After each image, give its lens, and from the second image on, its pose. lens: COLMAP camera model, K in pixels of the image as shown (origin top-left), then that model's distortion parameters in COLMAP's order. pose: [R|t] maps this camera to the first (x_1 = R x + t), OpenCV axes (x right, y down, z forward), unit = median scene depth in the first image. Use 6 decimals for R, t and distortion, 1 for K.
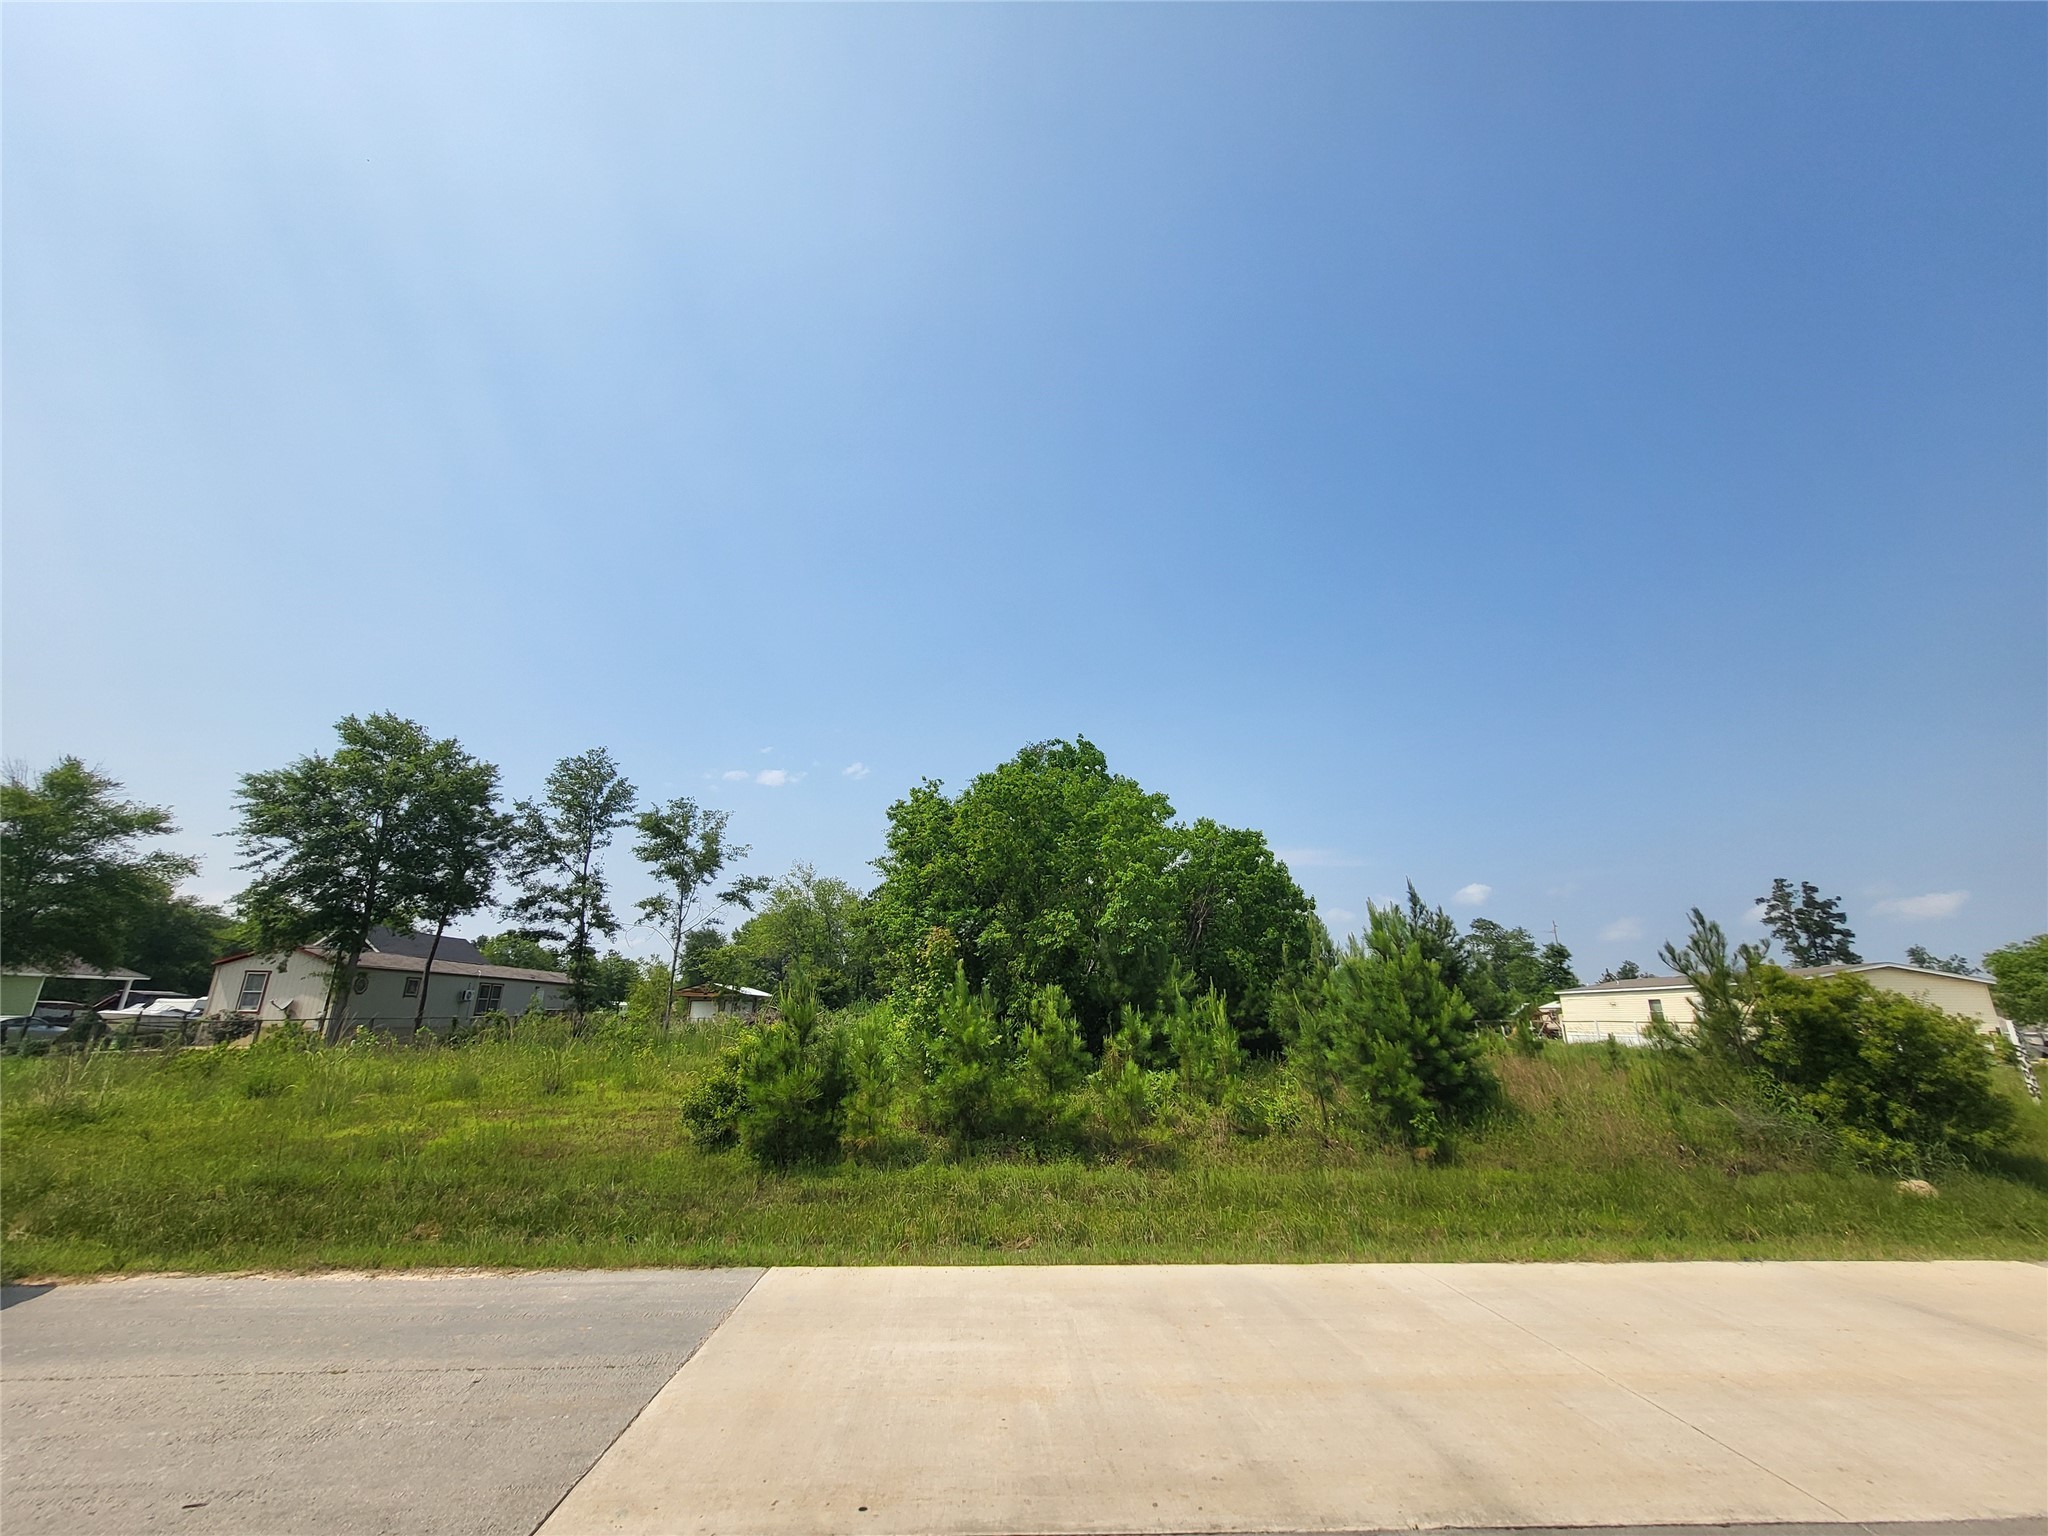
lens RADIAL K [[813.9, 0, 1020.0], [0, 813.9, 782.2], [0, 0, 1]] dist [-0.001641, -0.000435]
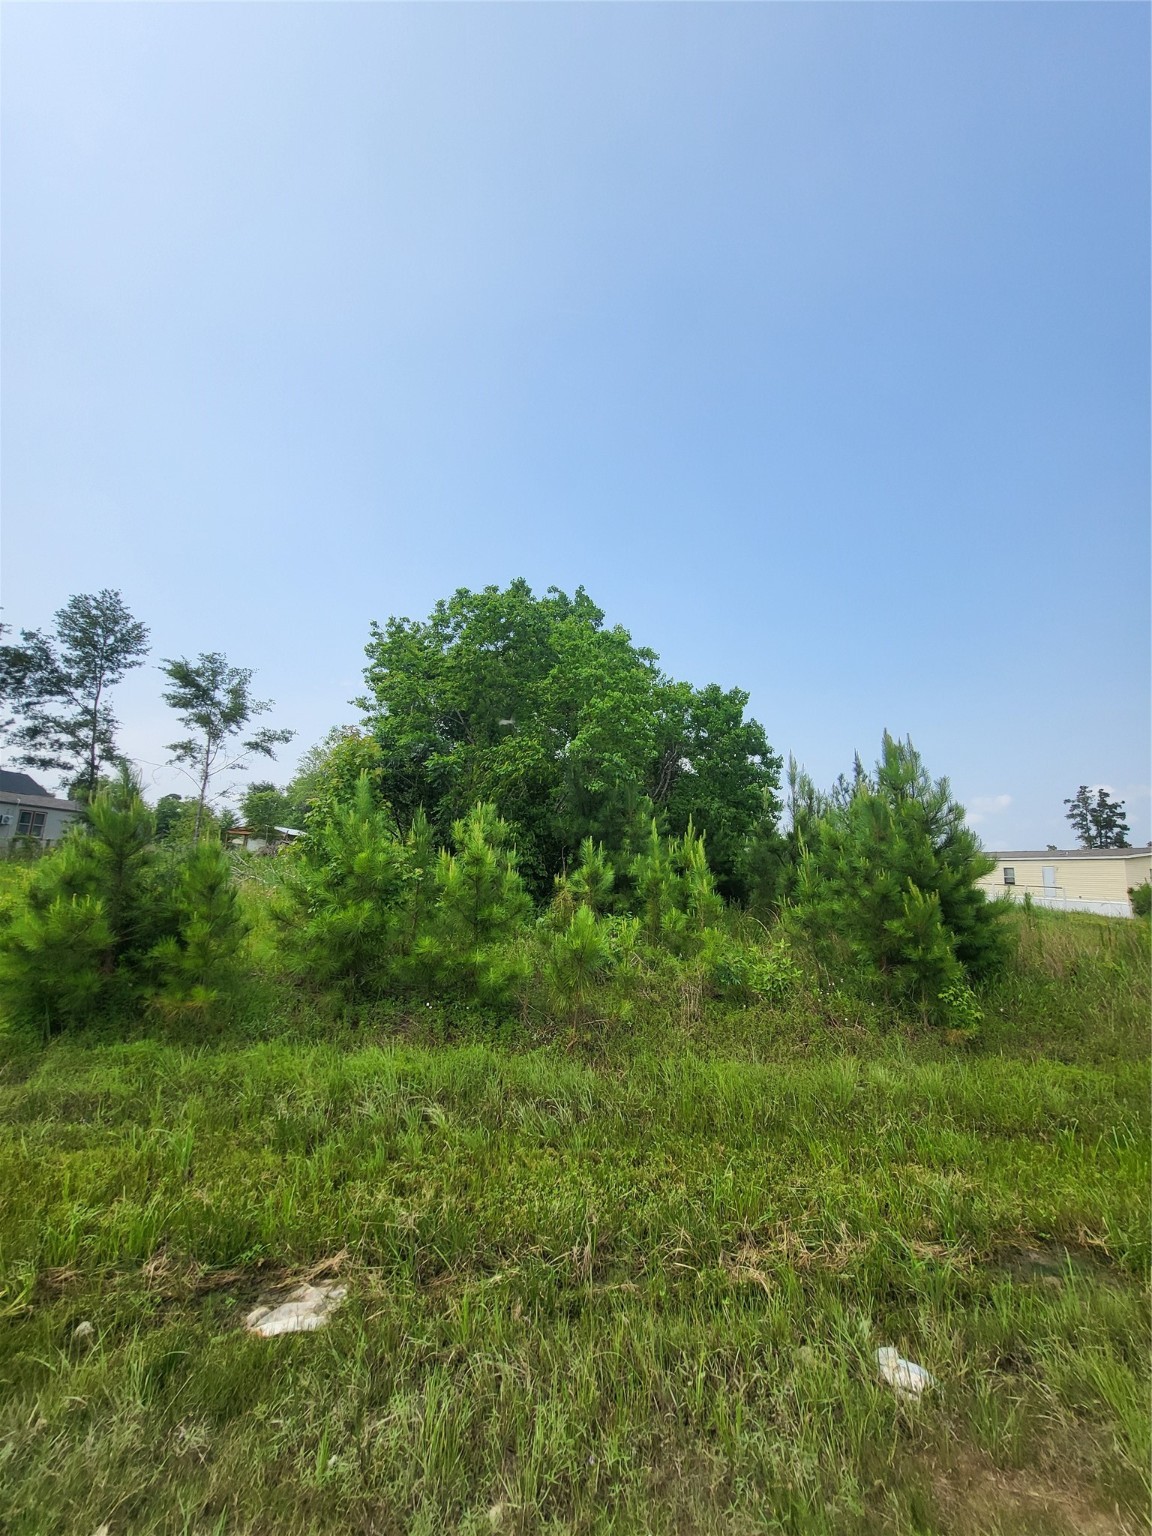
lens RADIAL K [[610.4, 0, 580.7], [0, 610.4, 763.0], [0, 0, 1]] dist [-0.001641, -0.000435]
pose [[0.994576, 0.055971, 0.087673, 0.027337], [-0.065716, 0.991473, 0.112532, 0.053568], [-0.080626, -0.117684, 0.989773, 0.165823]]
